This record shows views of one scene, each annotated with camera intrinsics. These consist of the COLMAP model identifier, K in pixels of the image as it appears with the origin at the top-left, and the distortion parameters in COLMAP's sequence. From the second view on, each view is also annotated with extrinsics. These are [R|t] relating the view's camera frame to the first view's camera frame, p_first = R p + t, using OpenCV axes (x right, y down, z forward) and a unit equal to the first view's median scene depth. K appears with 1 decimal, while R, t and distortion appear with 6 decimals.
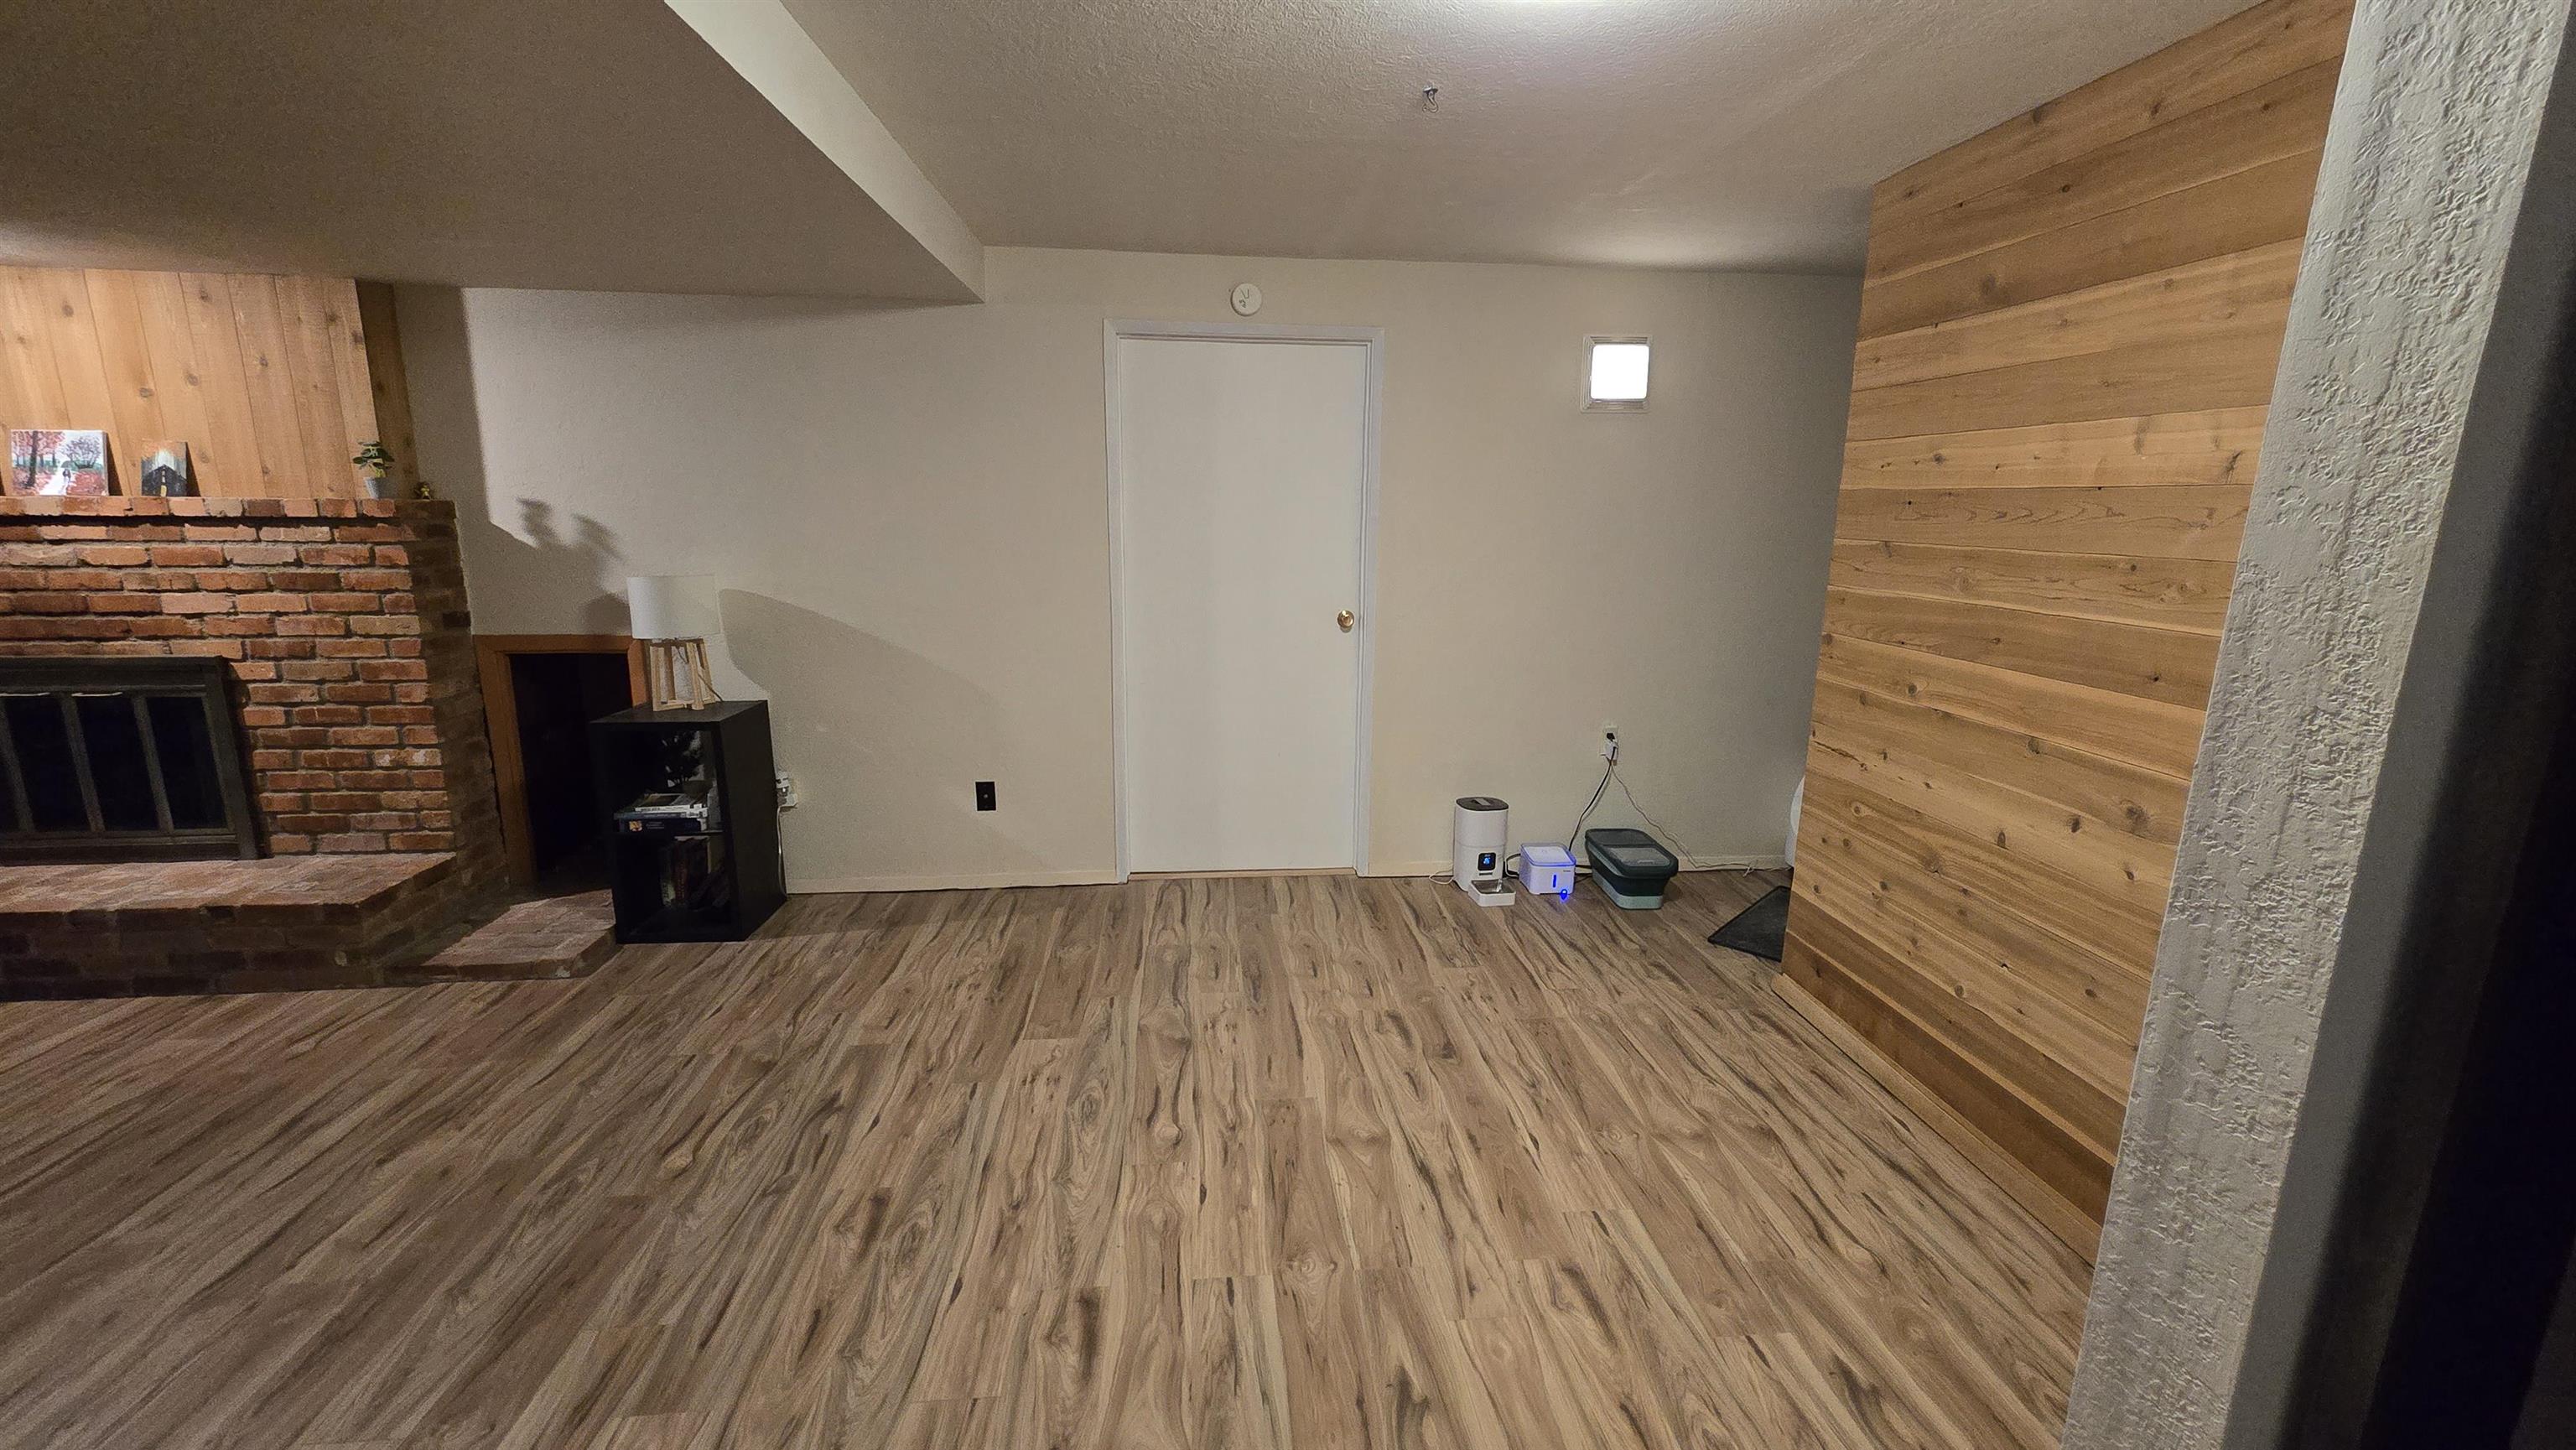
lens RADIAL K [[1052.4, 0, 1297.5], [0, 1052.4, 722.5], [0, 0, 1]] dist [-0.003618, 0.000727]
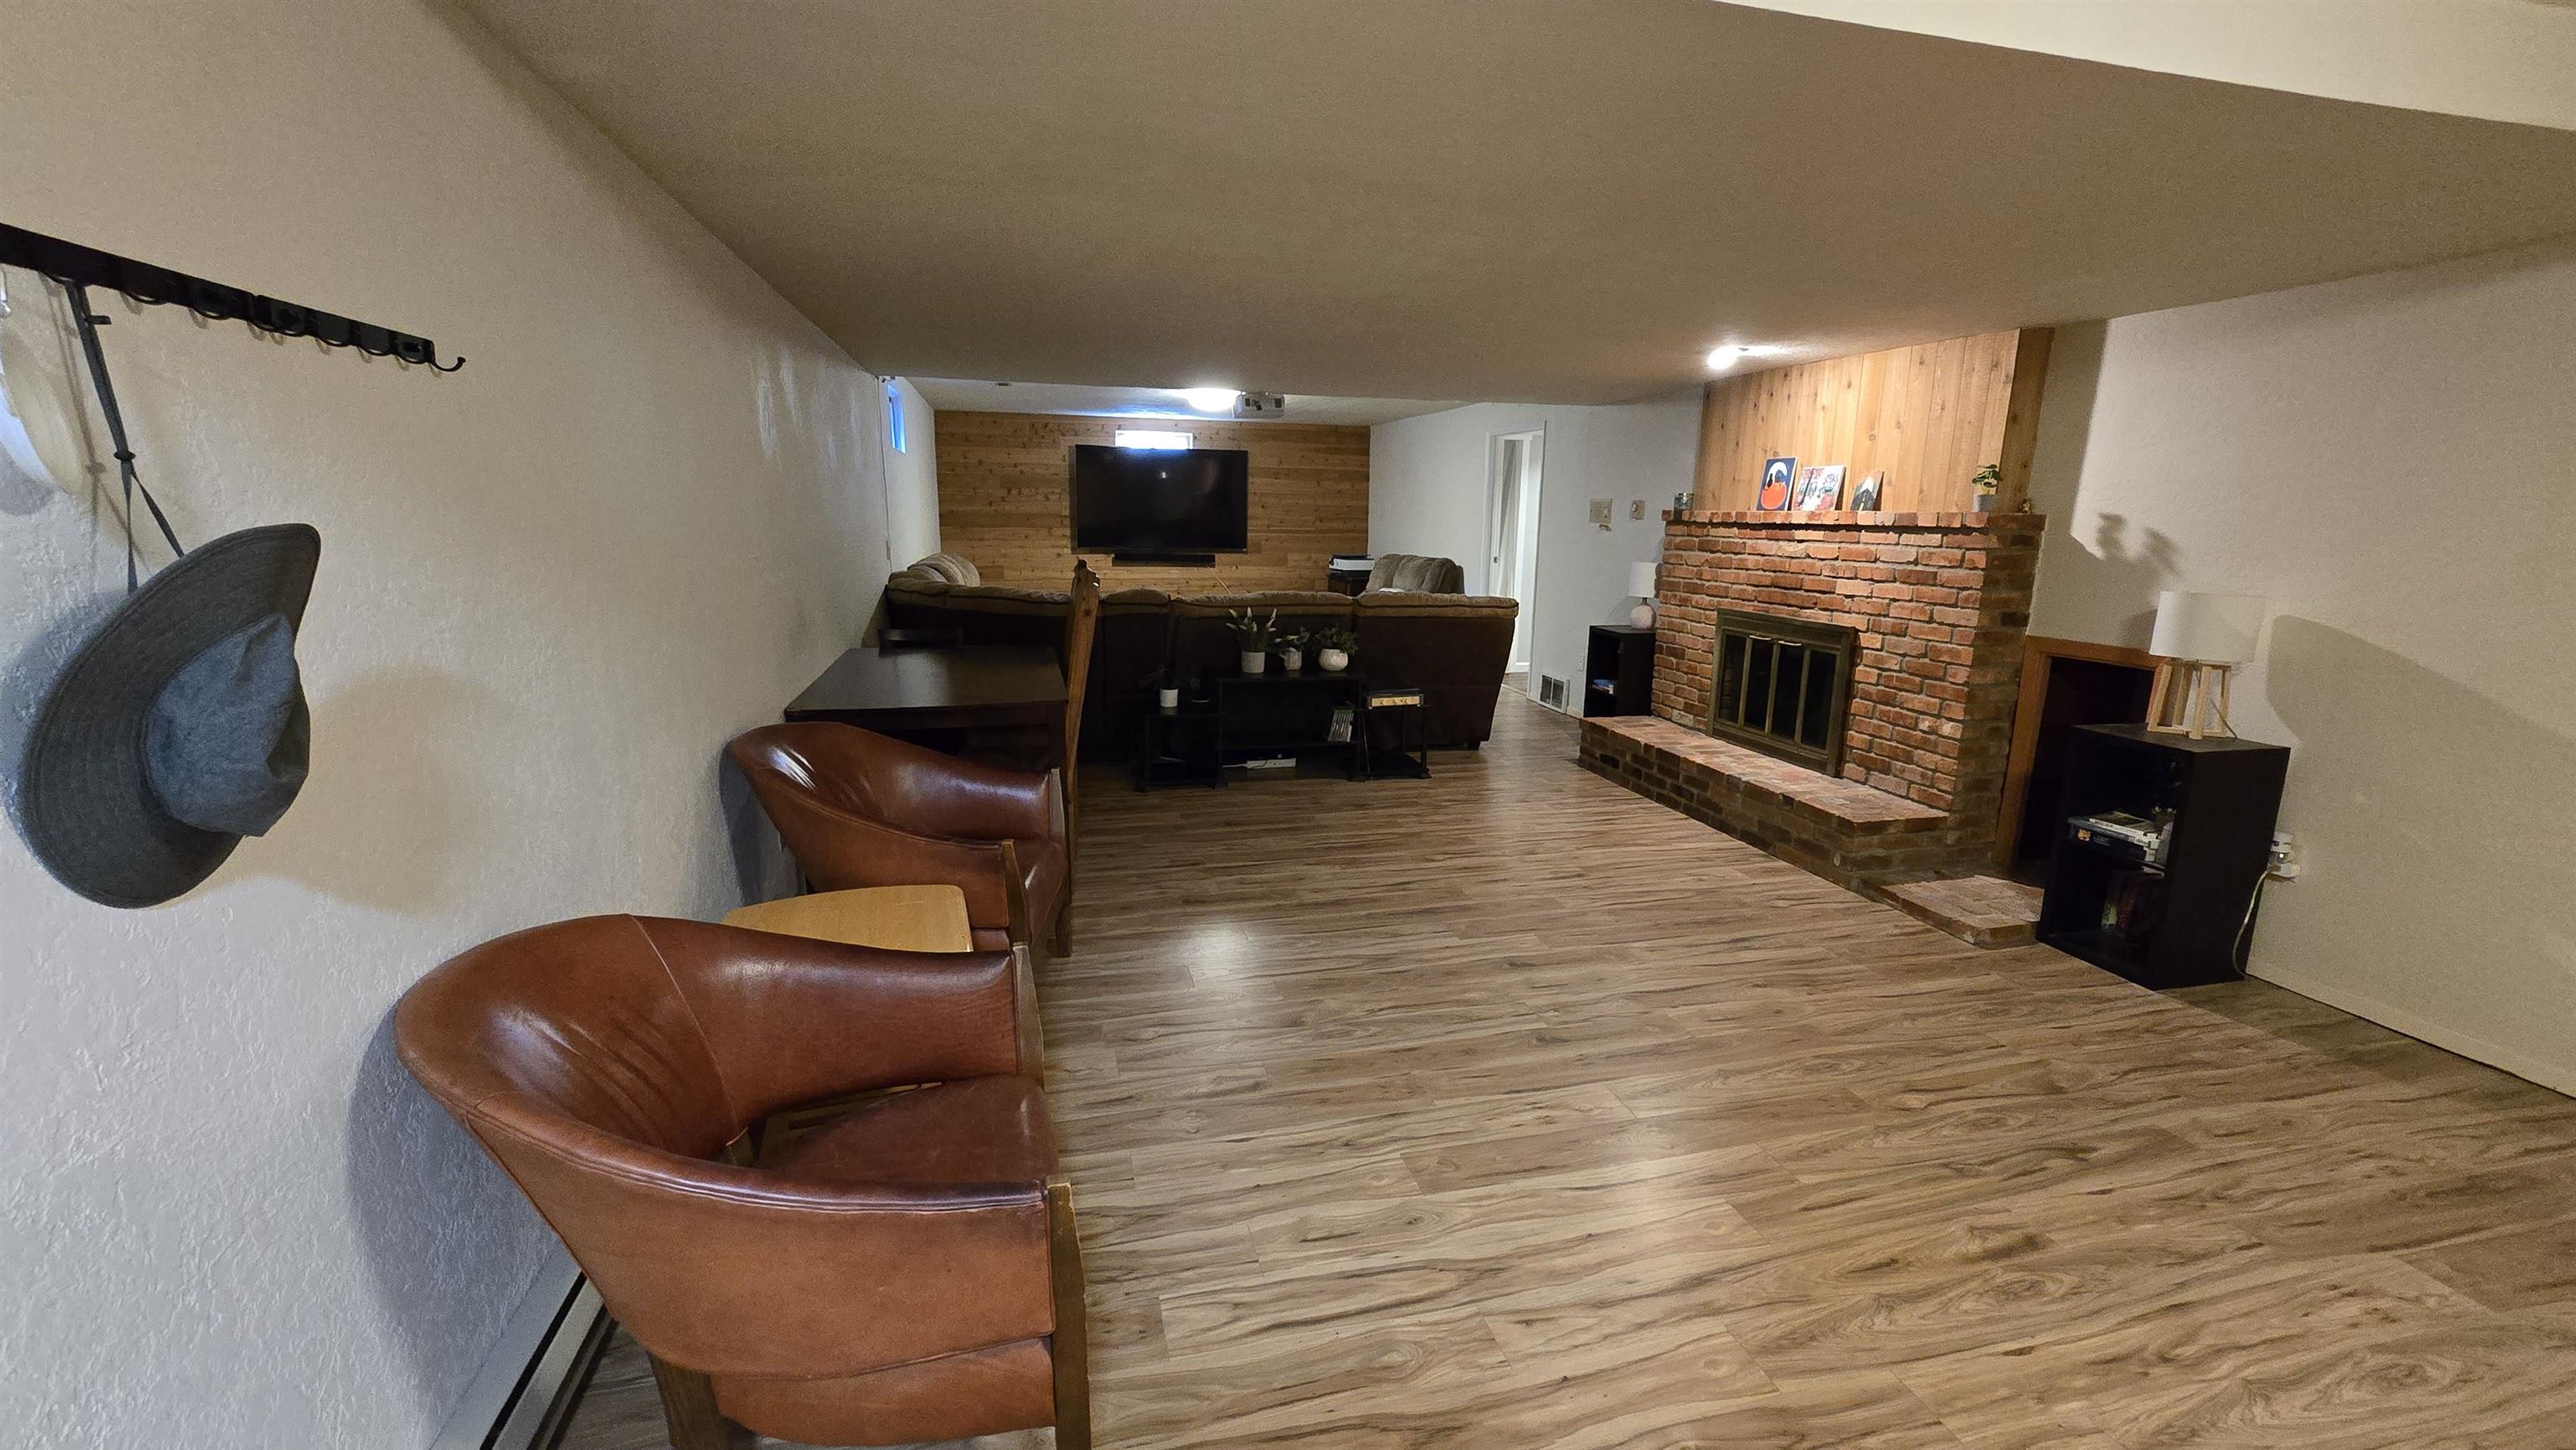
lens RADIAL K [[1052.4, 0, 1301.3], [0, 1052.4, 723.8], [0, 0, 1]] dist [-0.003618, 0.000727]
pose [[0.152114, 0.190204, -0.969889, 0.222196], [-0.217509, 0.963693, 0.154875, 0.002999], [0.964132, 0.187401, 0.187962, 0.071883]]
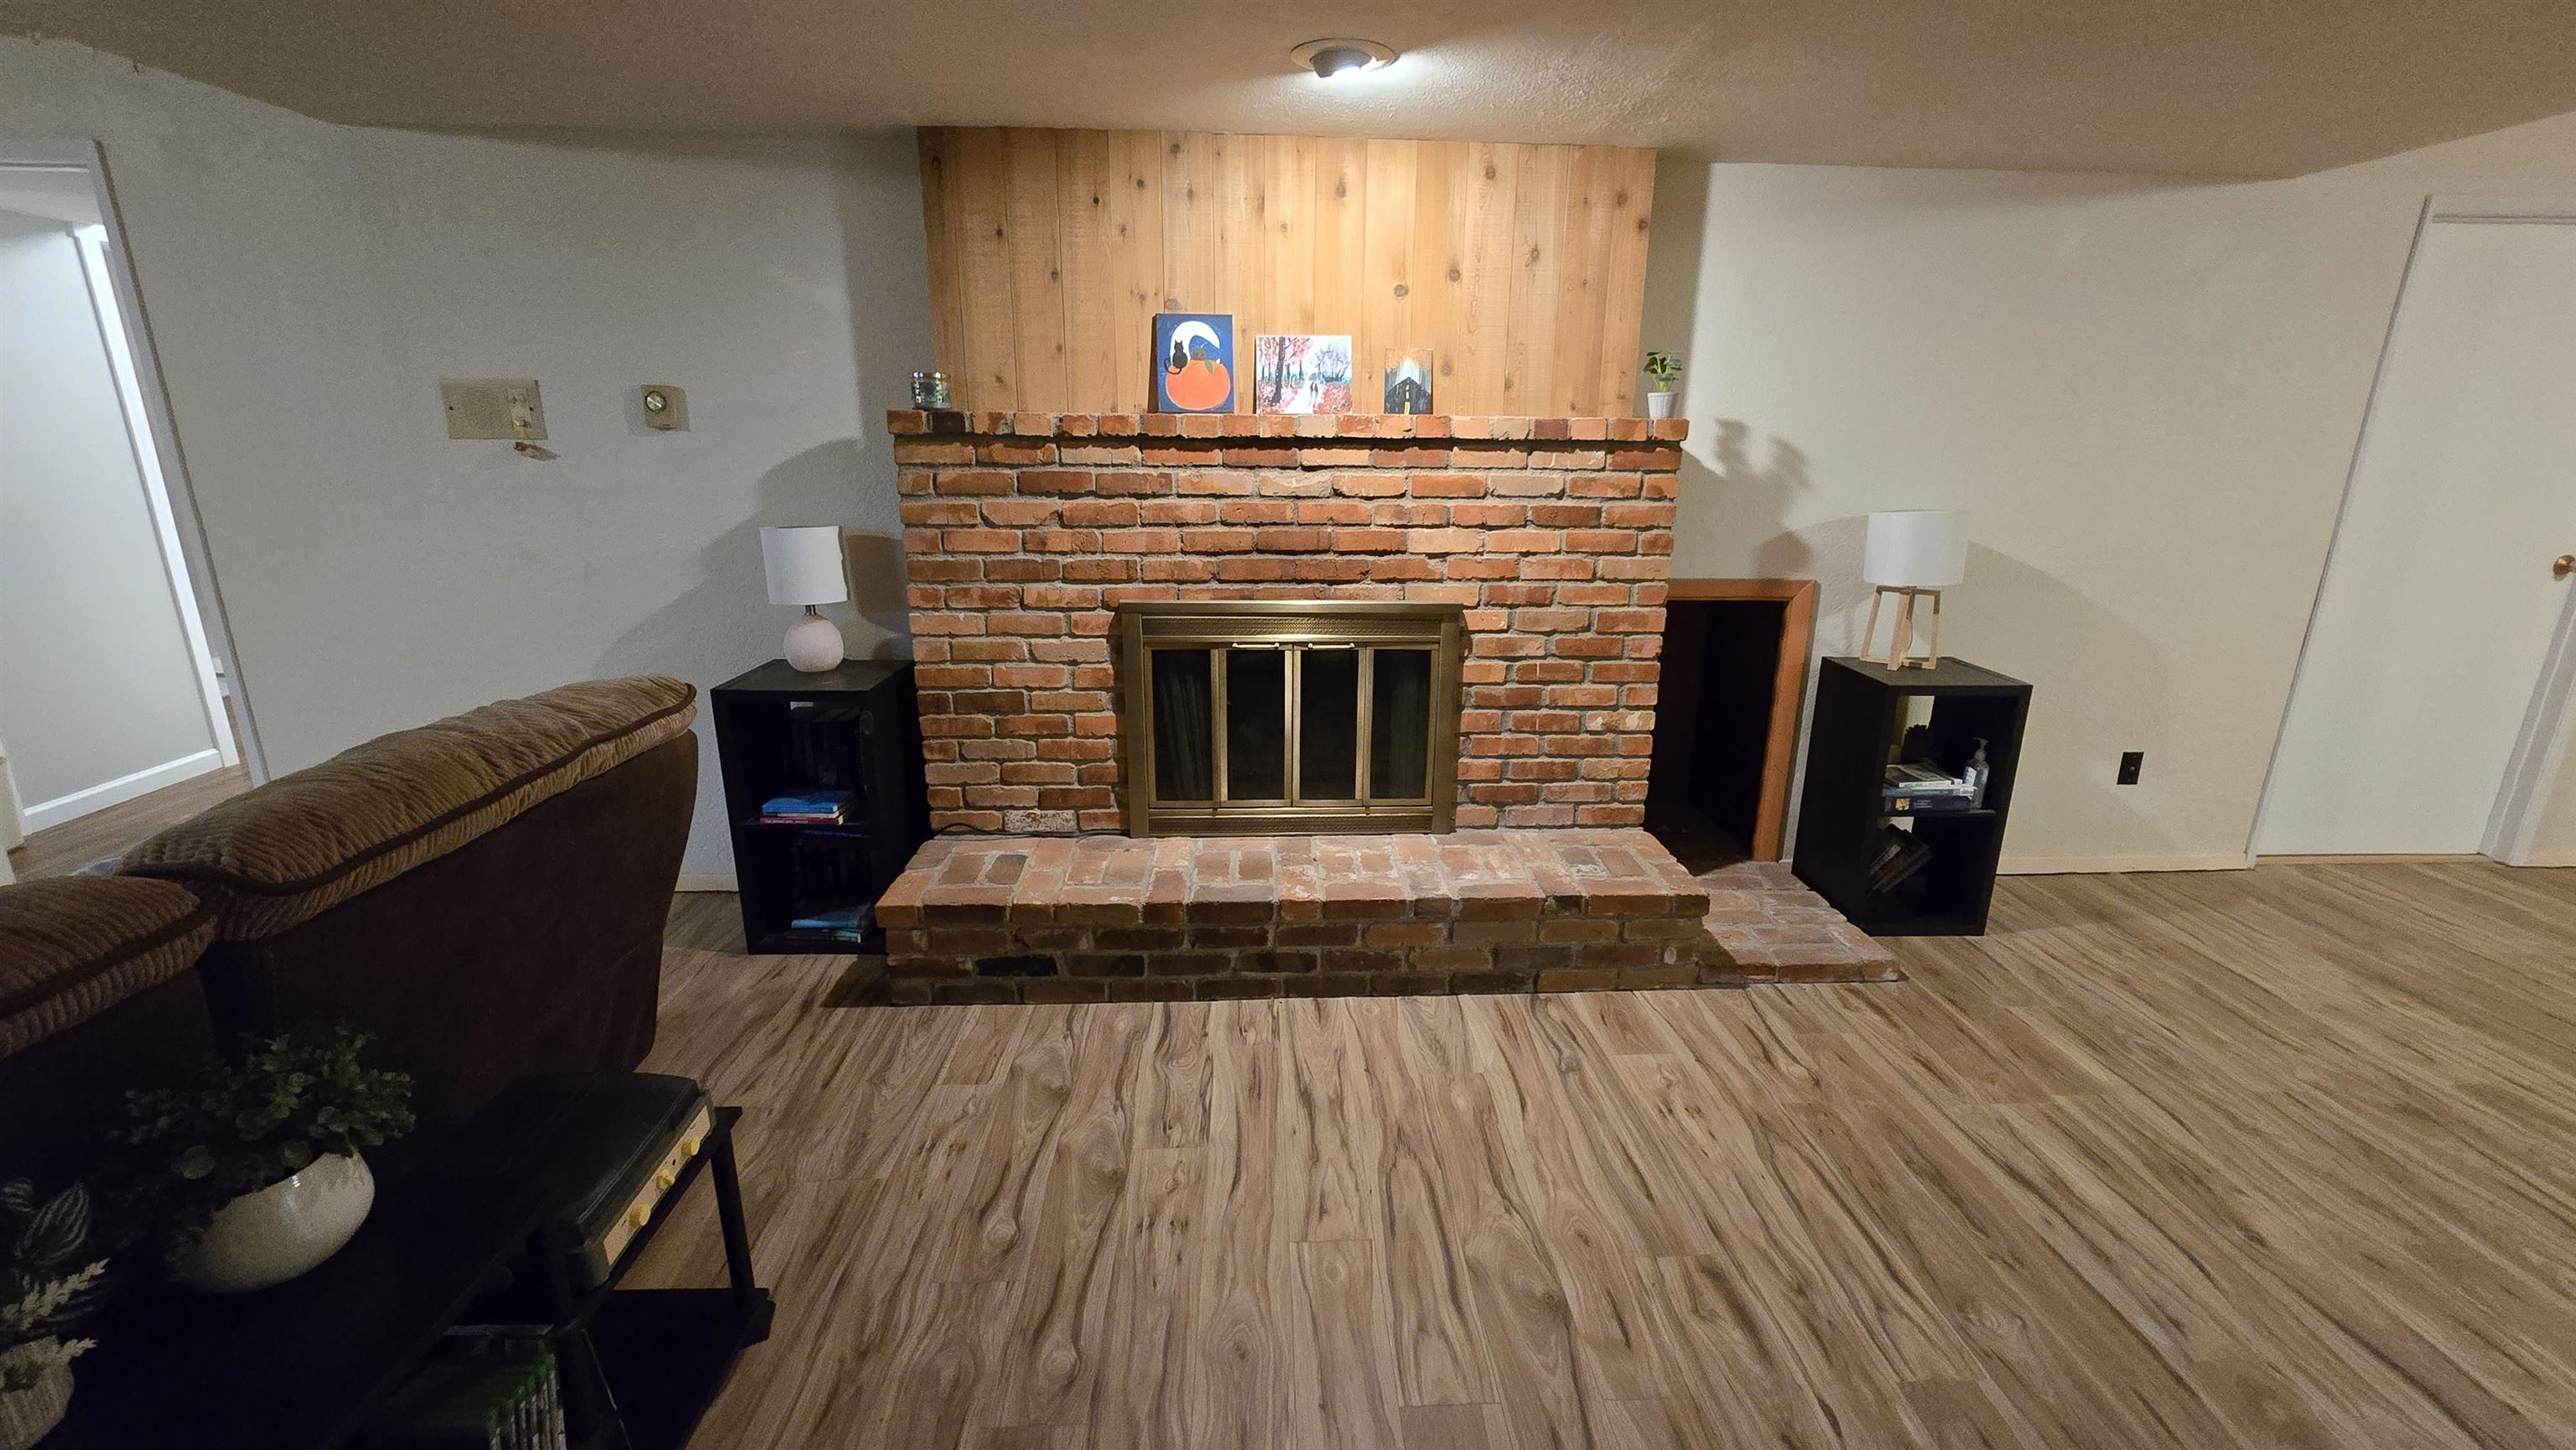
lens RADIAL K [[1052.4, 0, 1294.8], [0, 1052.4, 718.1], [0, 0, 1]] dist [-0.003618, 0.000727]
pose [[0.998661, 0.015038, -0.049495, -1.142306], [-0.011820, 0.997837, 0.064673, -0.023318], [0.050360, -0.064001, 0.996678, 0.125303]]
